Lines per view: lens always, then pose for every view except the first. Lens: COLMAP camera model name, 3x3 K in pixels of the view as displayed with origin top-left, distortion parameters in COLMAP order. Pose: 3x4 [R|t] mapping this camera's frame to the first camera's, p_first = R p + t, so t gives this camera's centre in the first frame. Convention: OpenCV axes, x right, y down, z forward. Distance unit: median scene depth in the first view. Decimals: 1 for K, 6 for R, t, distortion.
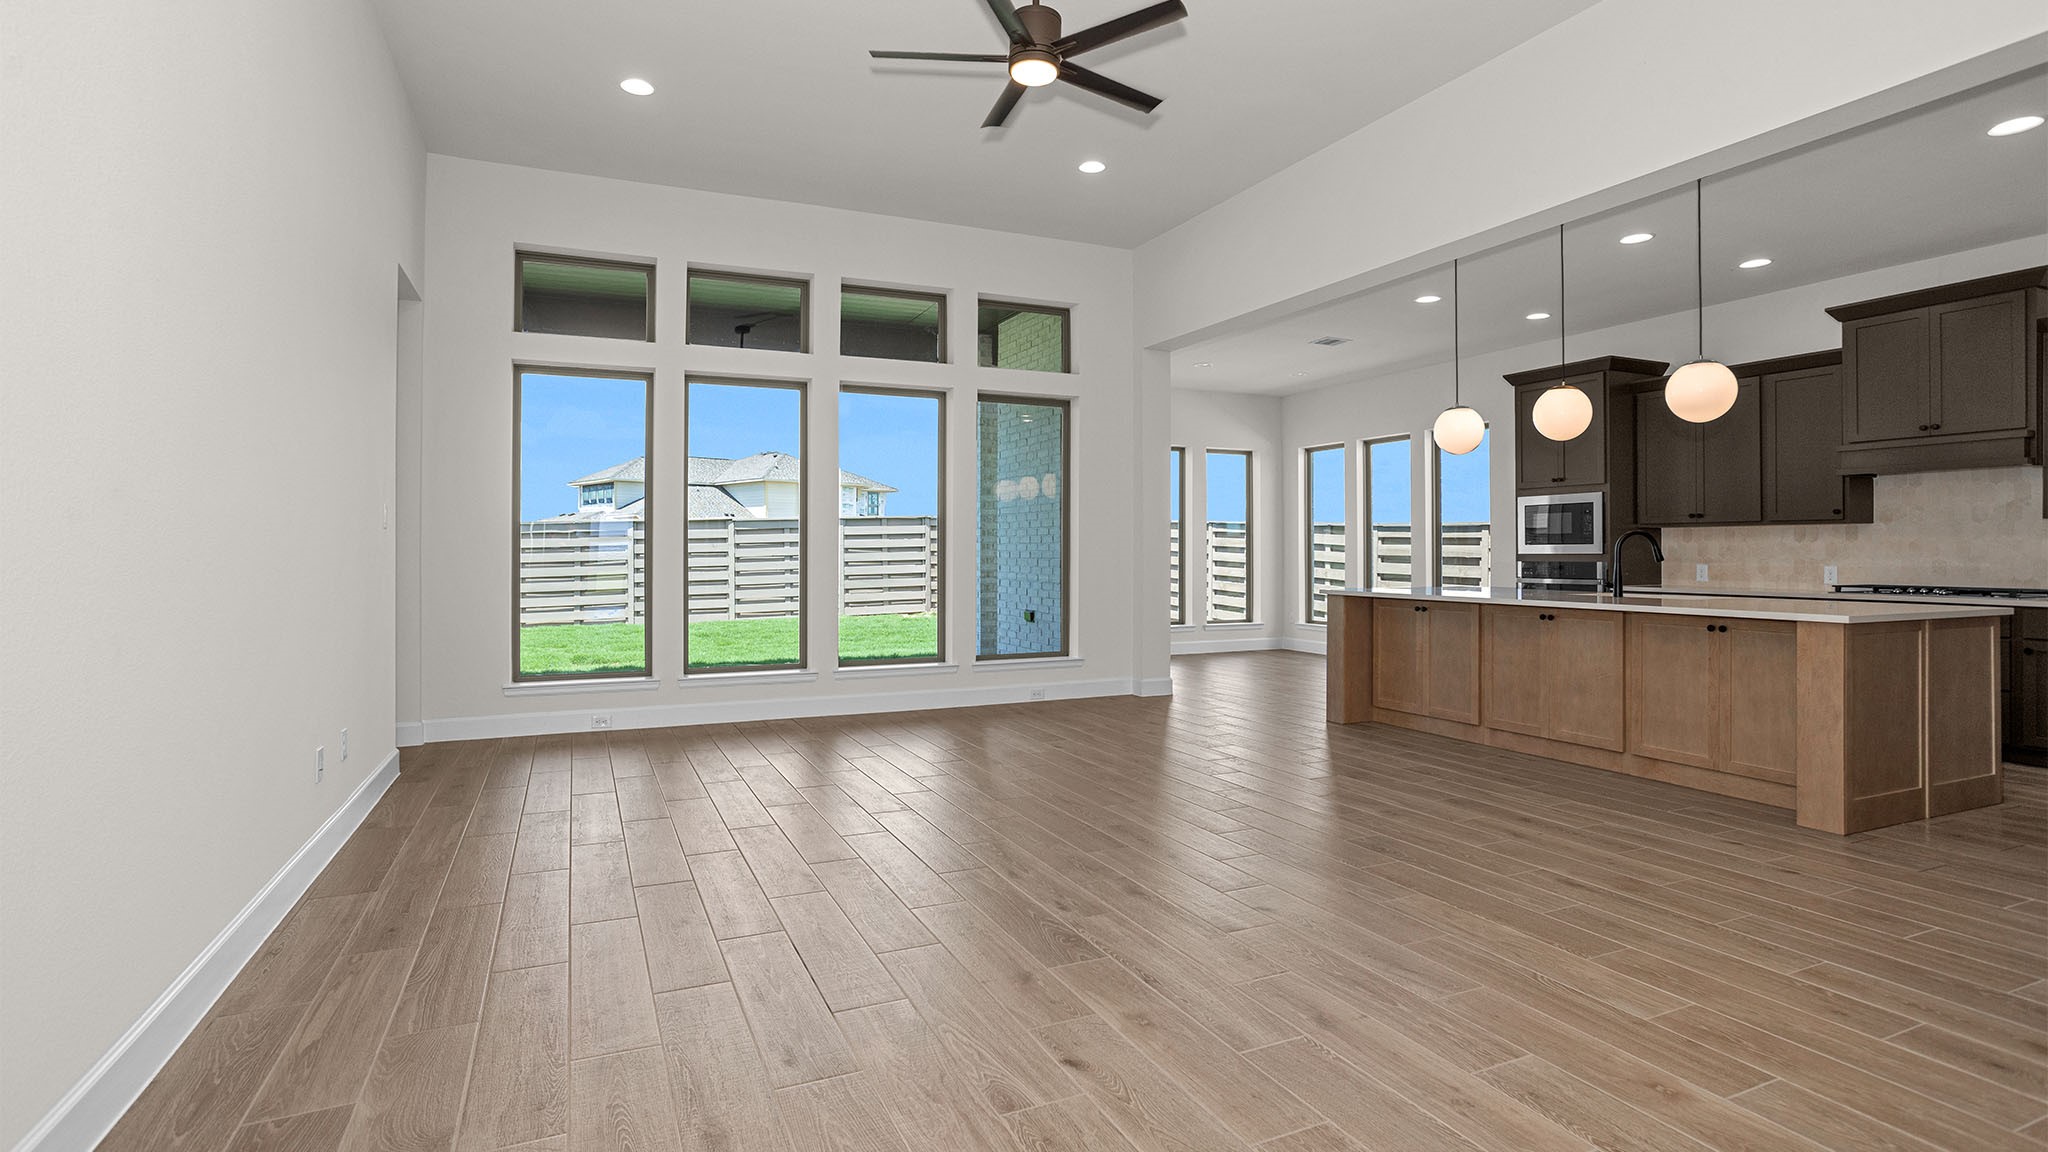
lens RADIAL K [[1003.8, 0, 1016.7], [0, 1003.8, 559.1], [0, 0, 1]] dist [-0.020746, 0.023901]
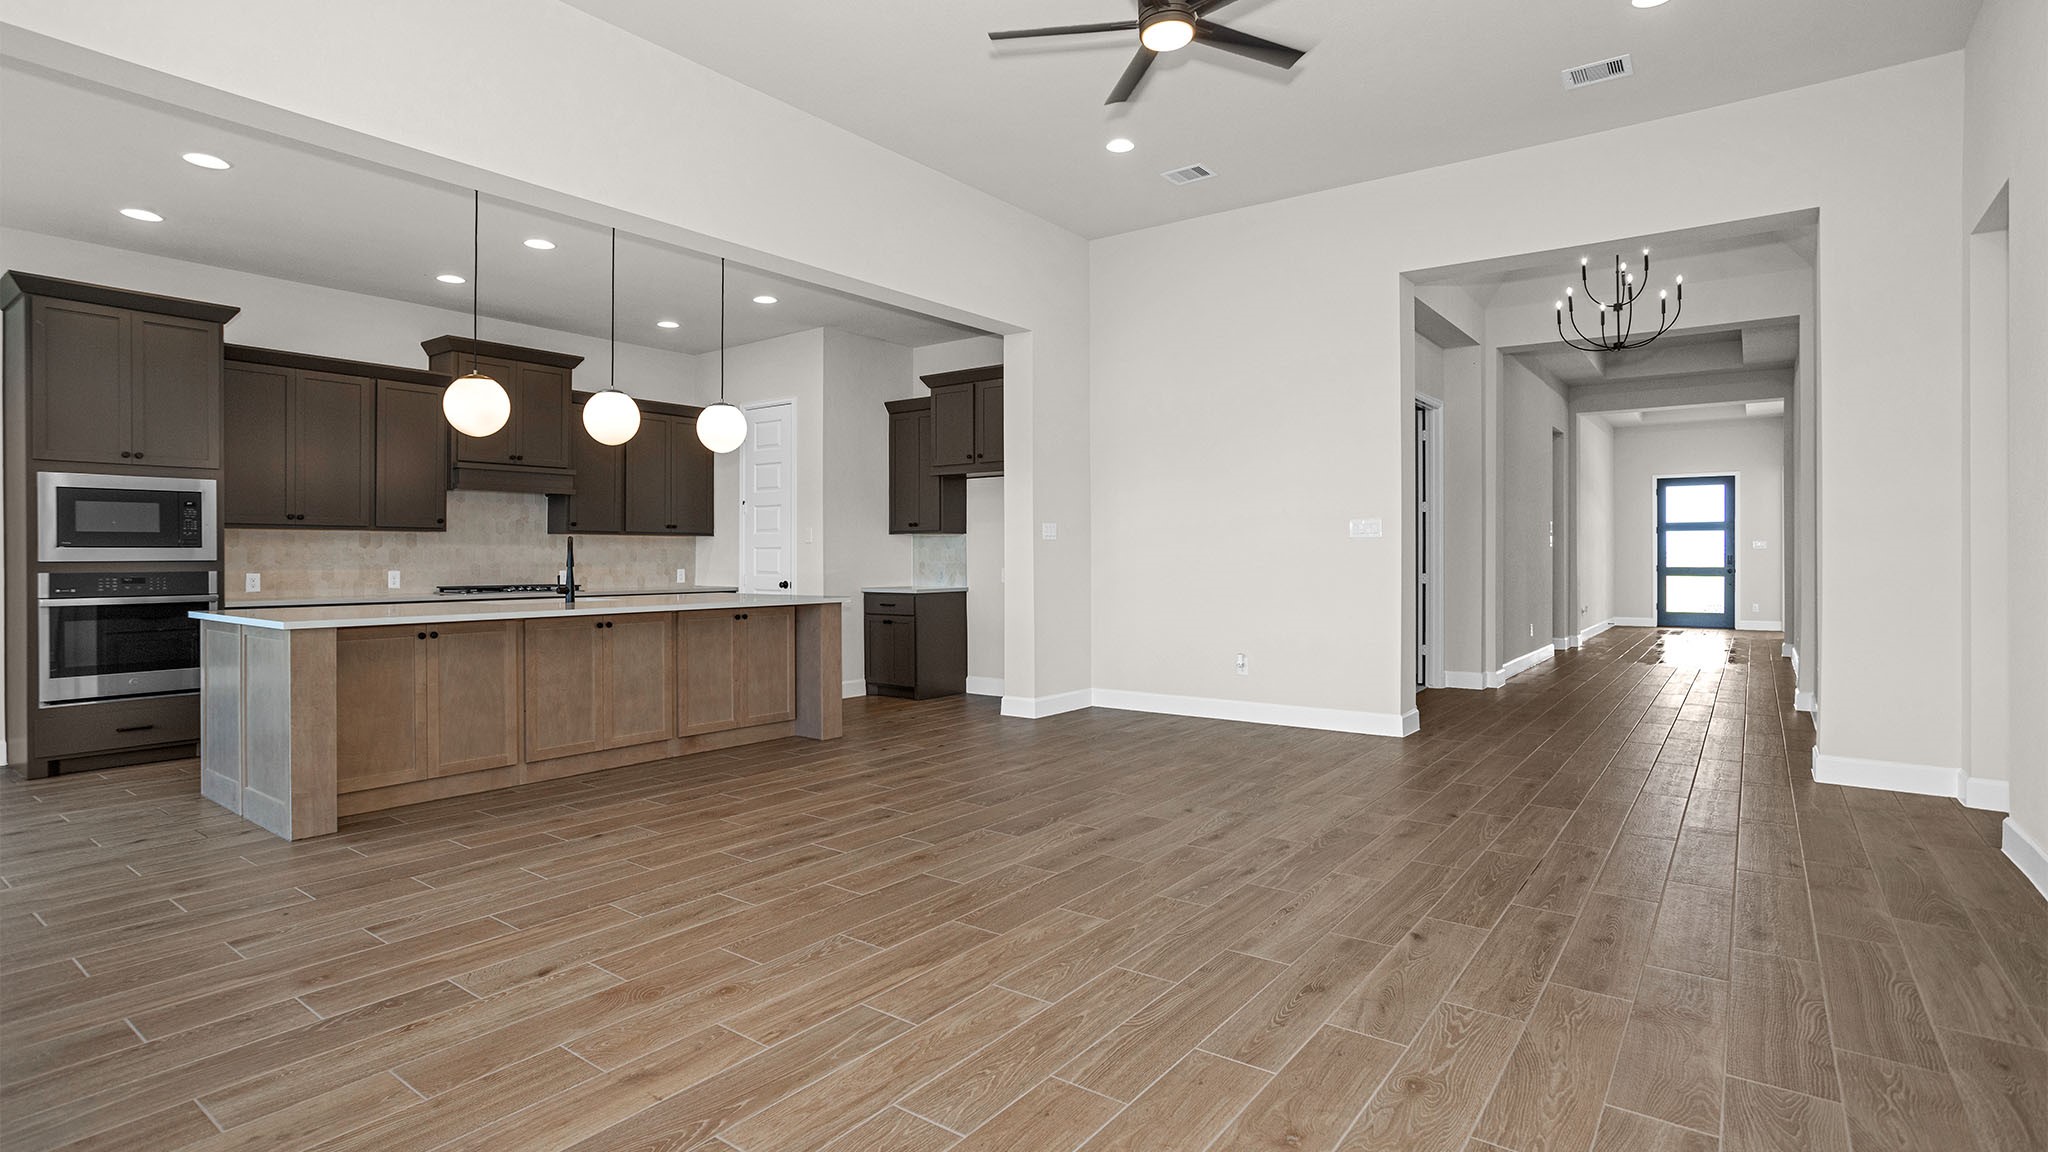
lens RADIAL K [[1023.5, 0, 1022.7], [0, 1023.5, 542.2], [0, 0, 1]] dist [-0.048858, 0.035415]
pose [[-0.495146, 0.013356, 0.868707, -0.475383], [0.008966, 0.999907, -0.010263, -0.007181], [-0.868764, 0.002708, -0.495220, 1.026959]]
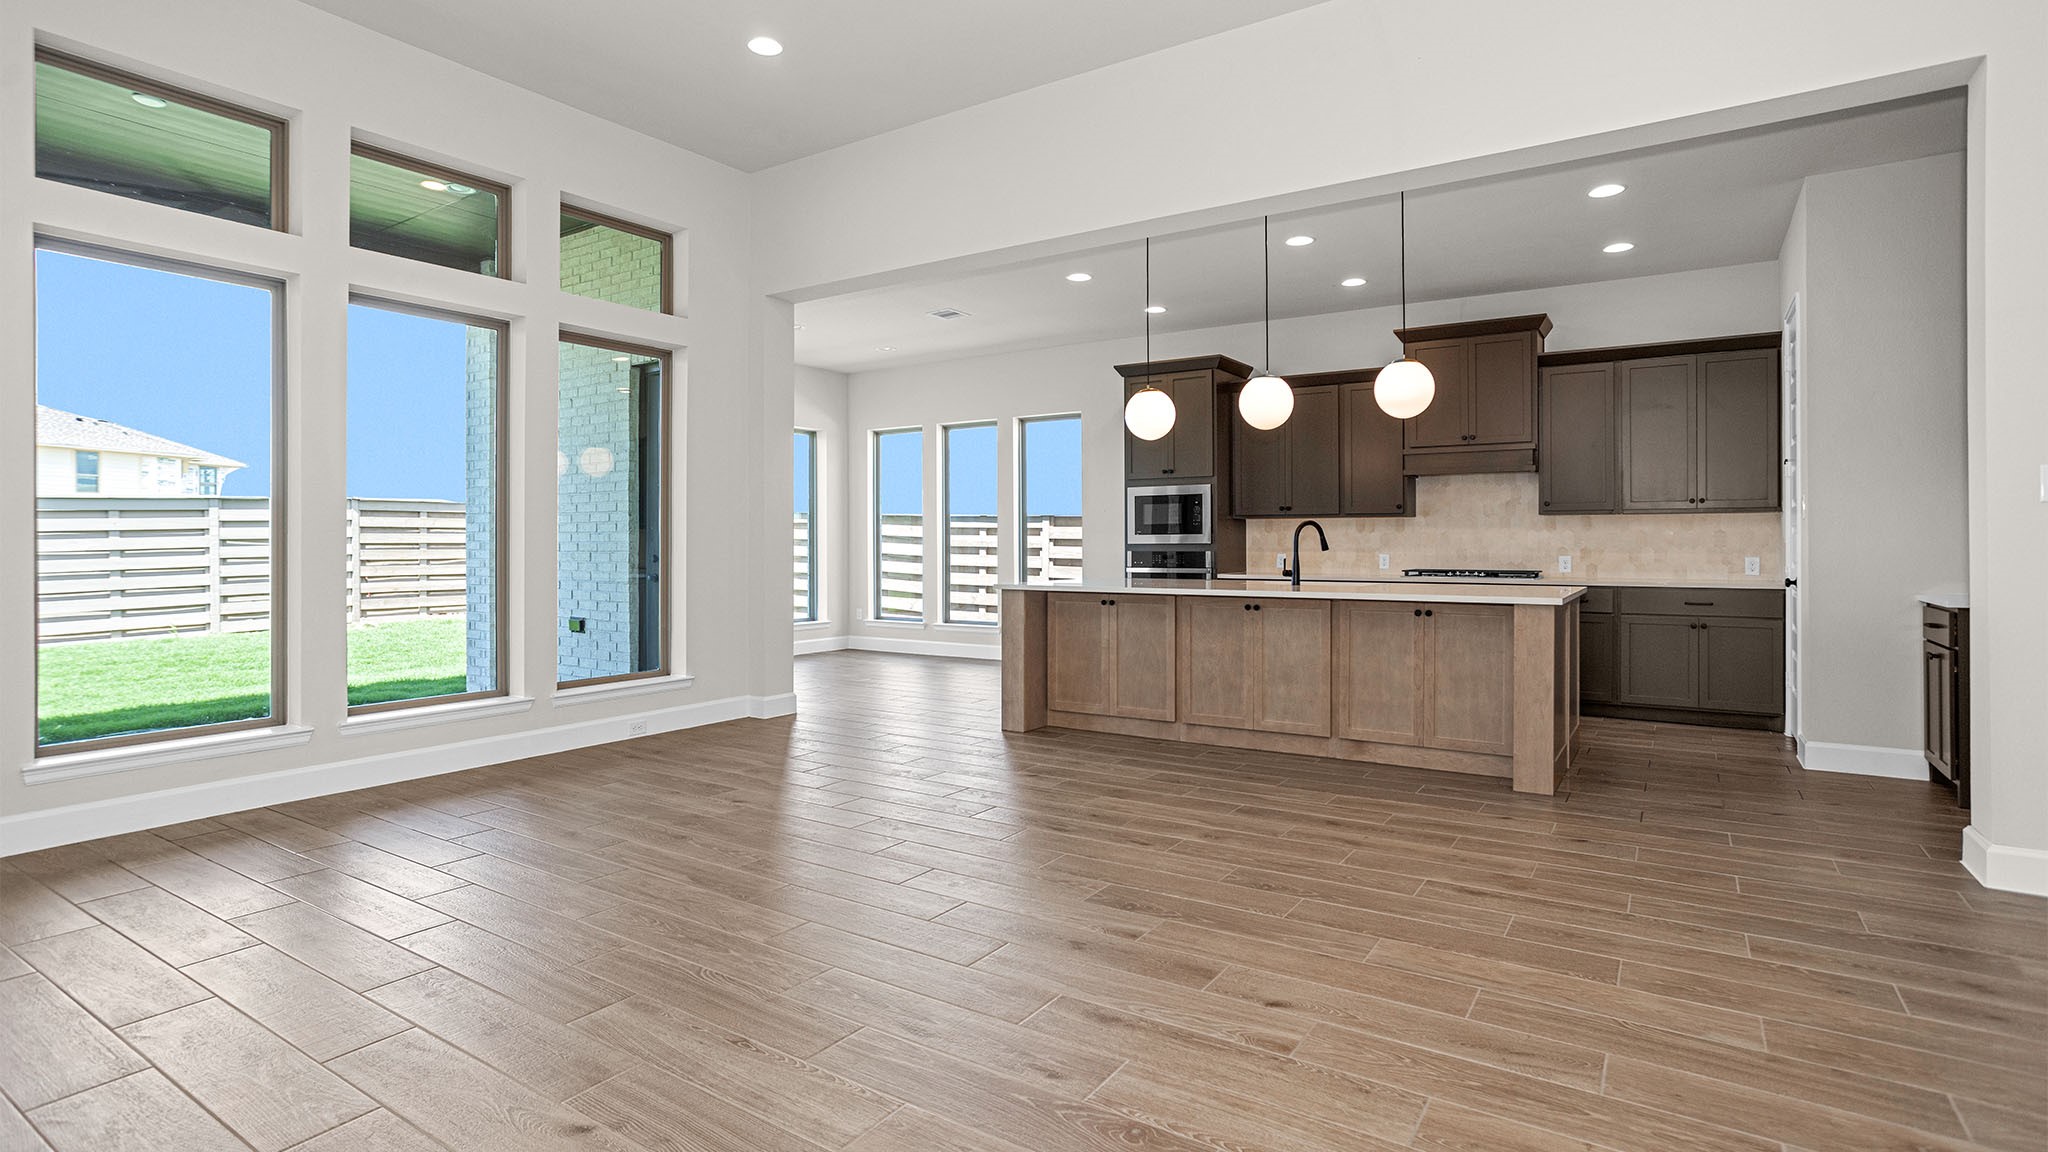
lens RADIAL K [[1023.5, 0, 1022.7], [0, 1023.5, 542.2], [0, 0, 1]] dist [-0.048858, 0.035415]
pose [[0.850262, -0.000722, 0.526359, -0.174802], [0.005659, 0.999954, -0.007769, 0.000397], [-0.526329, 0.009584, 0.850227, 0.236012]]
